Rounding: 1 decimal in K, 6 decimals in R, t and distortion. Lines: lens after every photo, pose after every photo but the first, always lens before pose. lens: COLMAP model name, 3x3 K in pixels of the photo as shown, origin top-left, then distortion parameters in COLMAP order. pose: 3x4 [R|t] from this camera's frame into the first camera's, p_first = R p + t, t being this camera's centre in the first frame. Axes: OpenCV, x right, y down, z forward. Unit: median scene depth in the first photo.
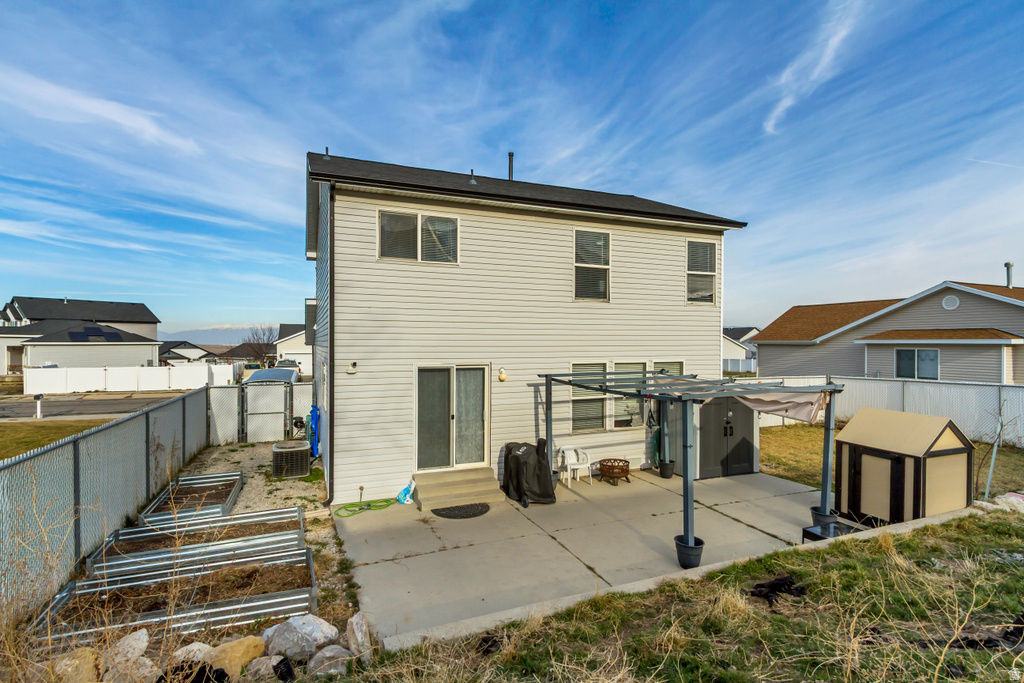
lens RADIAL K [[476.4, 0, 507.8], [0, 476.4, 354.1], [0, 0, 1]] dist [0.002339, 0.000106]
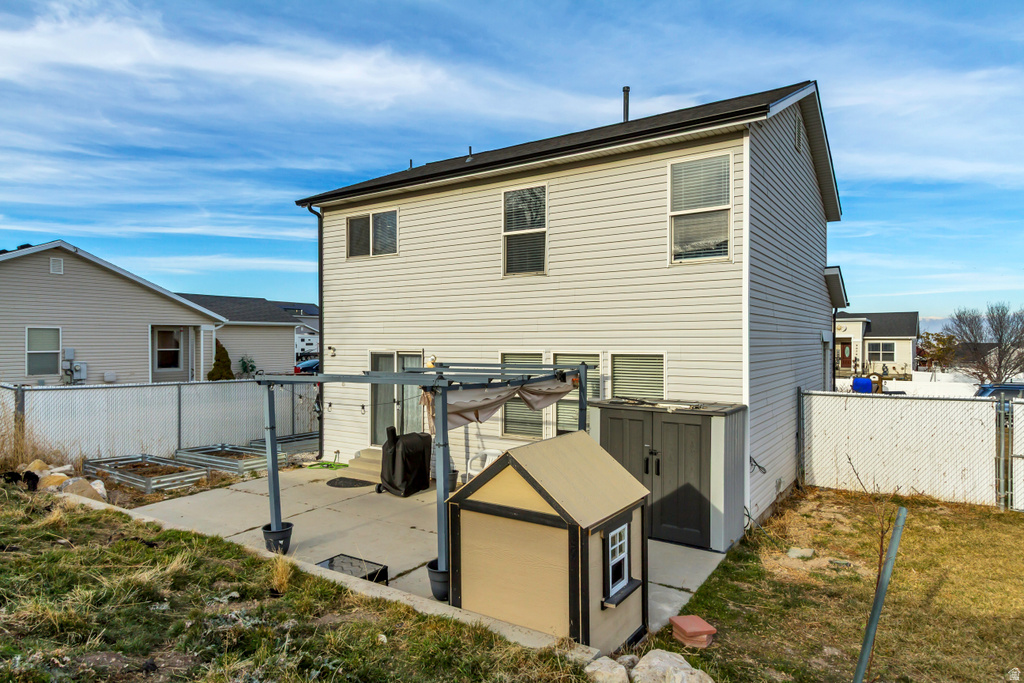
lens RADIAL K [[621.0, 0, 513.6], [0, 621.0, 346.9], [0, 0, 1]] dist [0.011875, 0.000140]
pose [[0.568838, 0.011091, -0.822375, 1.048831], [-0.010573, 0.999925, 0.006172, 0.002367], [0.822382, 0.005184, 0.568912, 0.400429]]
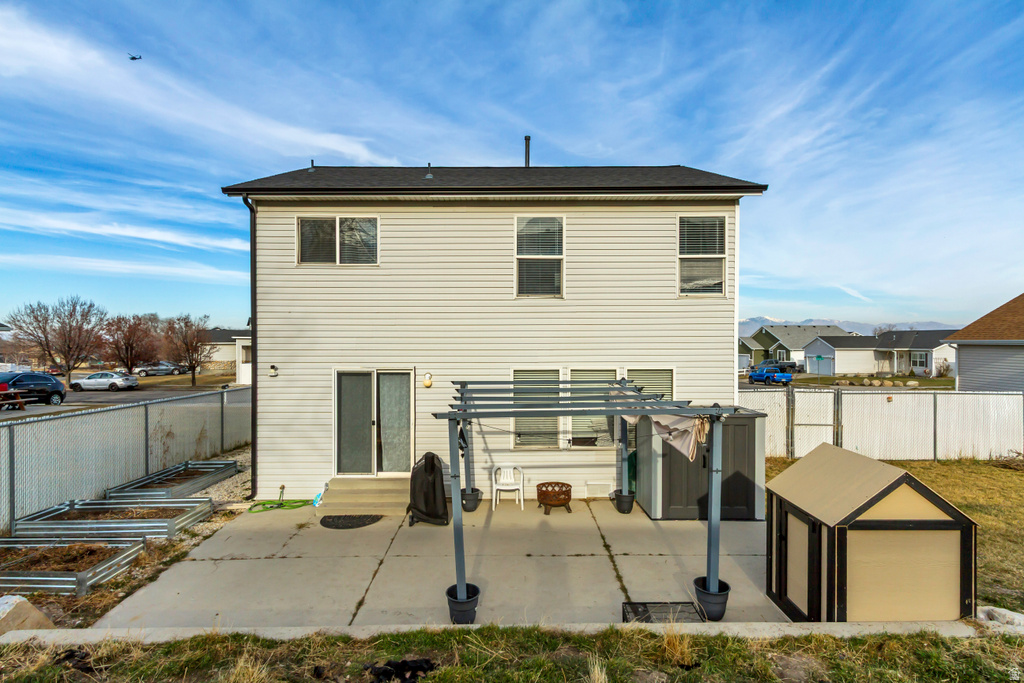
lens RADIAL K [[507.1, 0, 514.1], [0, 507.1, 352.2], [0, 0, 1]] dist [0.004101, 0.000466]
pose [[0.932971, 0.007870, -0.359865, 0.475173], [-0.005785, 0.999960, 0.006870, -0.018873], [0.359905, -0.004327, 0.932979, 0.128612]]
